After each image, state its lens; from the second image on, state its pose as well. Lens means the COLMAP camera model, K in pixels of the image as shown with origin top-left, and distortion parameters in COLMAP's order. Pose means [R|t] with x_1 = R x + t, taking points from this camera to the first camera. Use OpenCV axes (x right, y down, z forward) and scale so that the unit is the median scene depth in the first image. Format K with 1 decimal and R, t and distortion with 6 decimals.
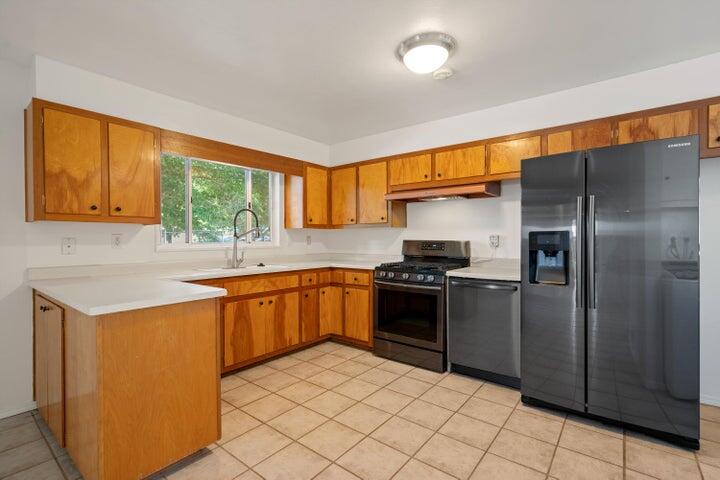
lens RADIAL K [[331.5, 0, 360.7], [0, 331.5, 240.7], [0, 0, 1]] dist [-0.000812, -0.000114]
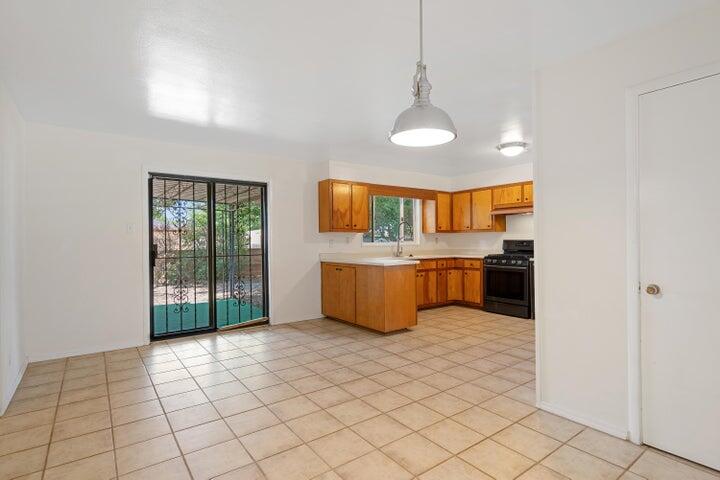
lens RADIAL K [[363.2, 0, 357.4], [0, 363.2, 240.9], [0, 0, 1]] dist [0.002361, -0.000039]
pose [[0.962774, -0.006115, -0.270239, -0.069522], [0.004646, 0.999971, -0.006075, 0.009814], [0.270268, 0.004593, 0.962774, -0.826812]]
